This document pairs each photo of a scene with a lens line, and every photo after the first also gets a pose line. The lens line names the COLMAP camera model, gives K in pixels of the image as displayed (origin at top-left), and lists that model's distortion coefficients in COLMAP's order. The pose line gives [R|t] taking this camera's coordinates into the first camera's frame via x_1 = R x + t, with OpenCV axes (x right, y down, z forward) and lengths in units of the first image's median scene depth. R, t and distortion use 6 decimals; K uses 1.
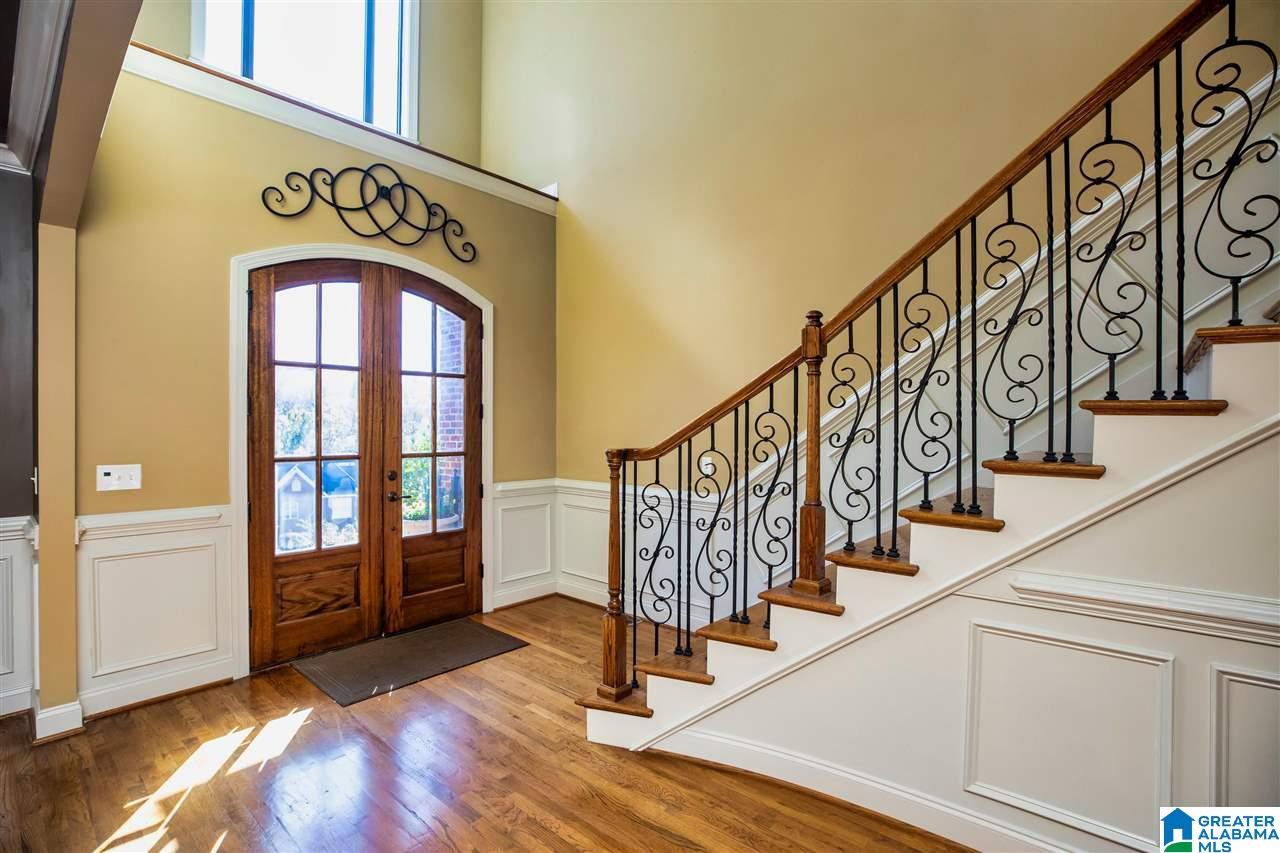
lens RADIAL K [[593.2, 0, 639.4], [0, 593.2, 429.8], [0, 0, 1]] dist [-0.030582, 0.001332]
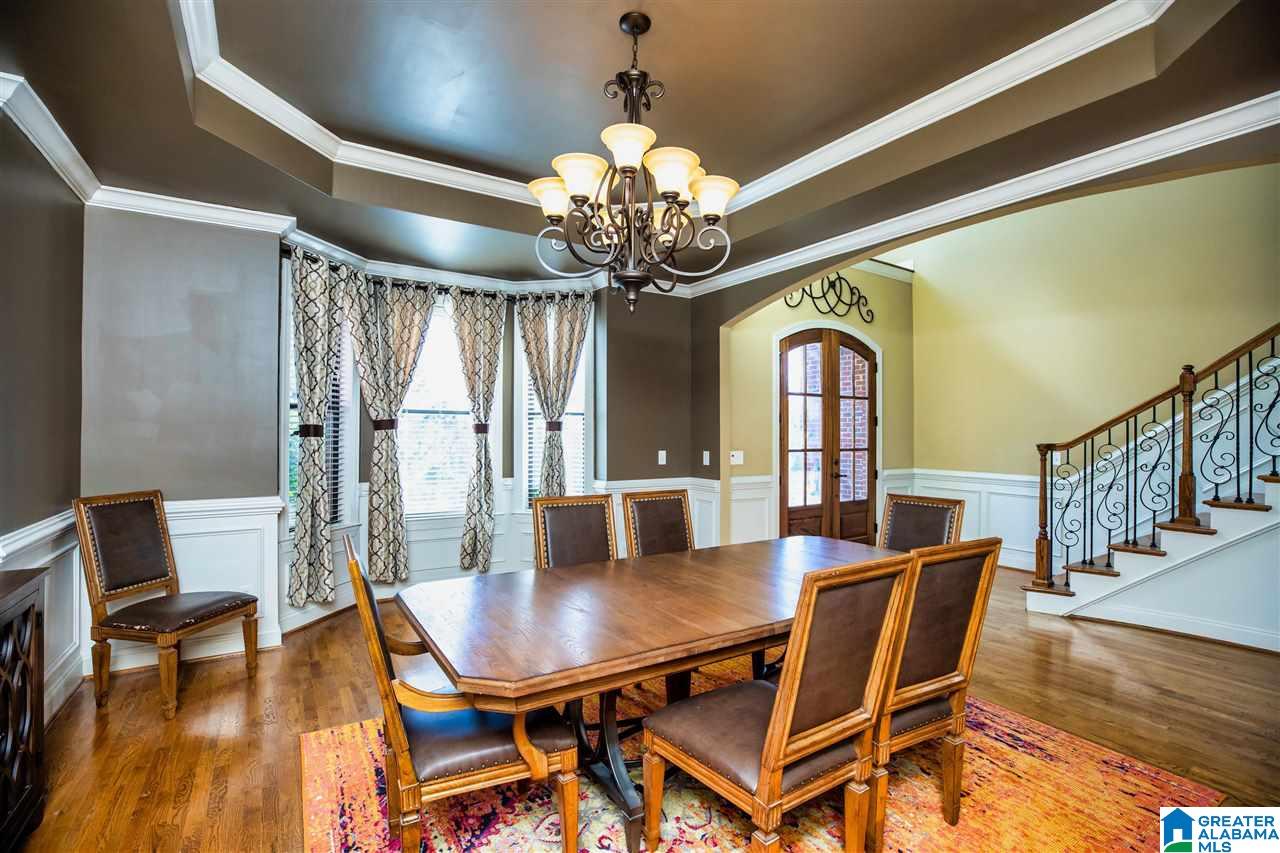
lens RADIAL K [[593.2, 0, 639.4], [0, 593.2, 429.8], [0, 0, 1]] dist [-0.030582, 0.001332]
pose [[0.964939, -0.000144, -0.262475, -0.576845], [-0.003091, 0.999924, -0.011911, 0.012884], [0.262457, 0.012304, 0.964865, -0.757088]]
